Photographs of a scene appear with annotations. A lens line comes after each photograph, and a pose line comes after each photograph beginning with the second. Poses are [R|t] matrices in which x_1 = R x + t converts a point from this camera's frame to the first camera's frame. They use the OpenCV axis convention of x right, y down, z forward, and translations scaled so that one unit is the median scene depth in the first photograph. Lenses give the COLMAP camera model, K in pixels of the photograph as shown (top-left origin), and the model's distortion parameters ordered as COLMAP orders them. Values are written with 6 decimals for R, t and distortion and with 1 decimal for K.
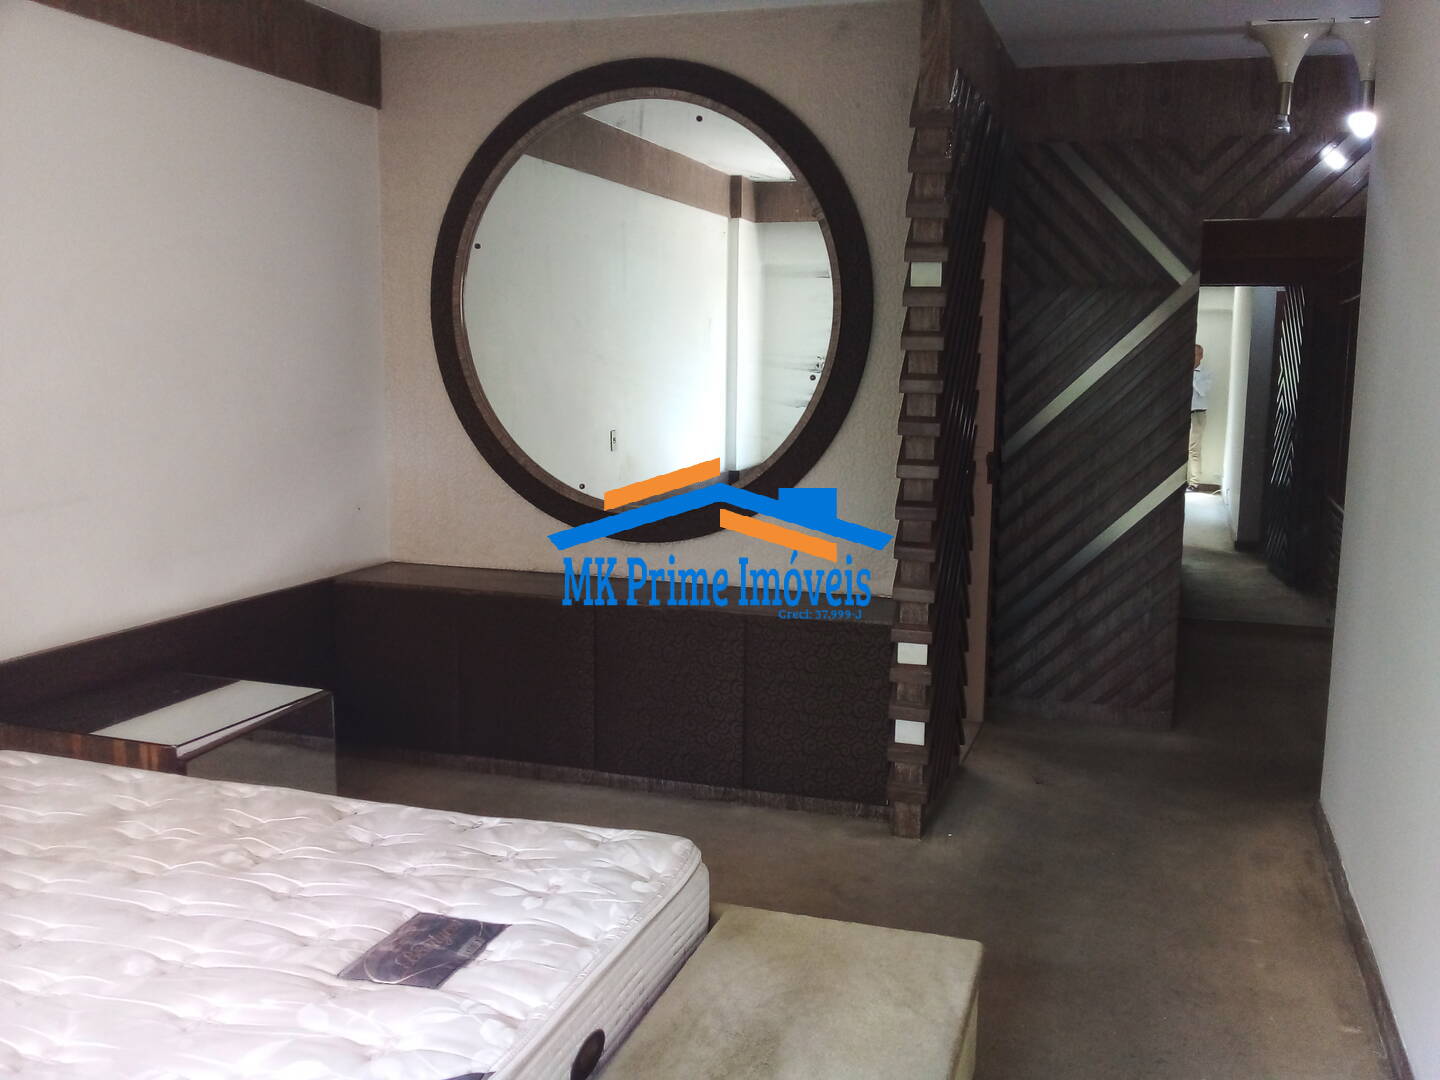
lens RADIAL K [[1314.5, 0, 720.0], [0, 1314.5, 540.0], [0, 0, 1]] dist [0.076796, -0.189507]
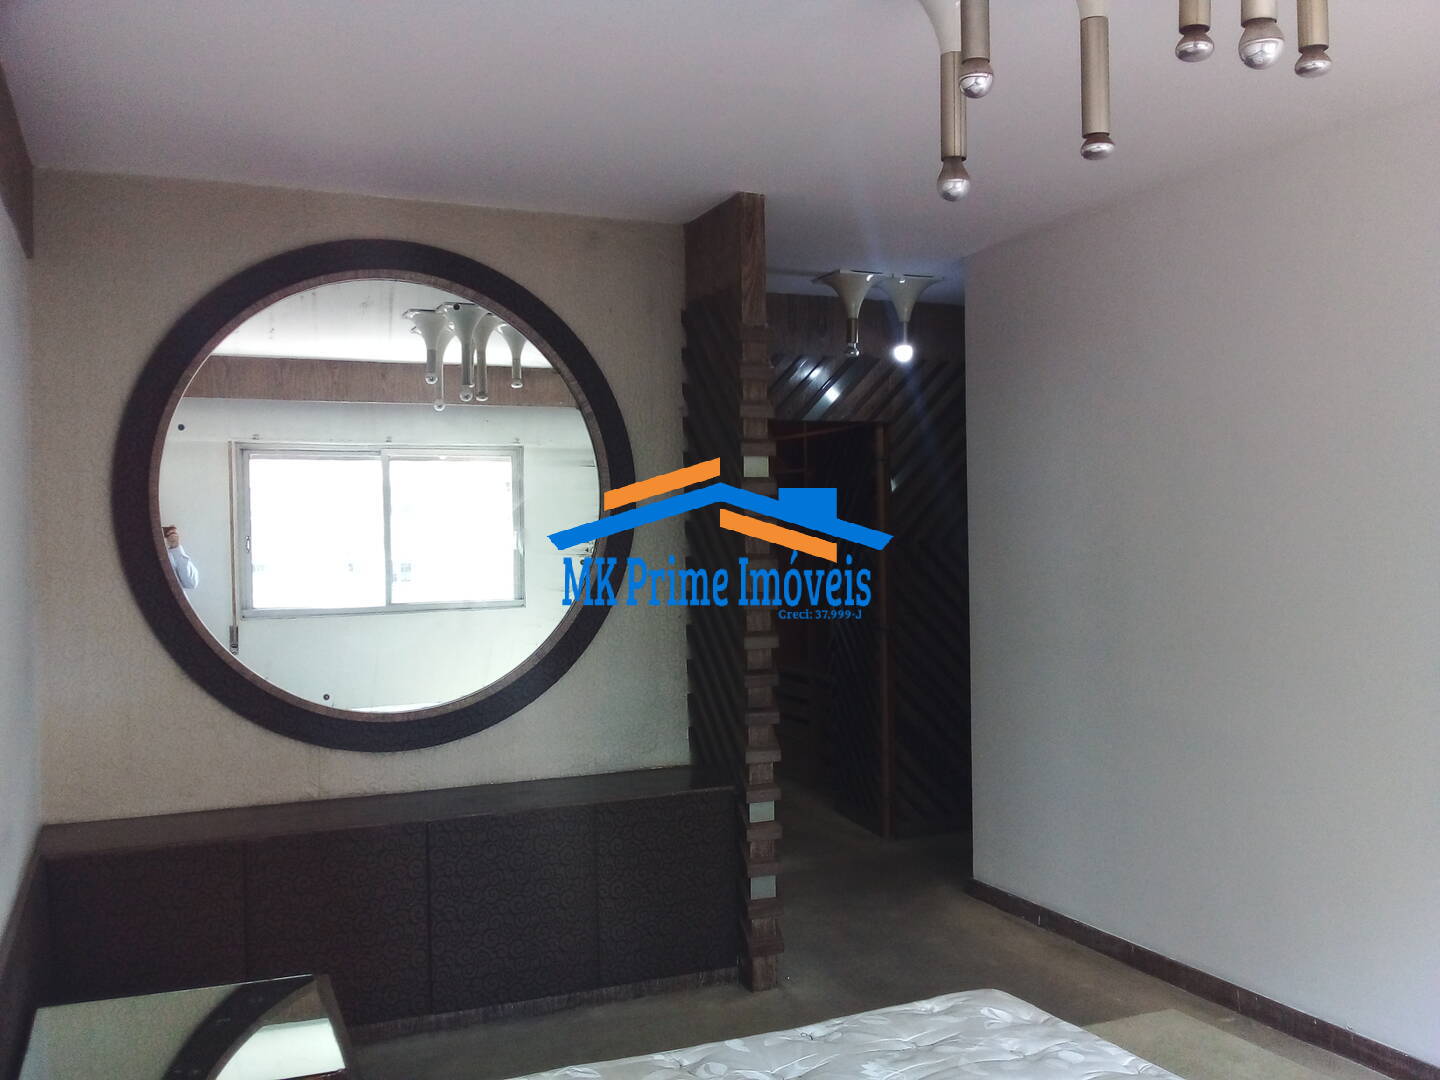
lens RADIAL K [[1314.5, 0, 720.0], [0, 1314.5, 540.0], [0, 0, 1]] dist [0.076796, -0.189507]
pose [[0.749395, -0.031827, 0.661357, -0.544420], [0.117810, 0.989316, -0.085882, -0.042042], [-0.651558, 0.142274, 0.745138, 0.173732]]
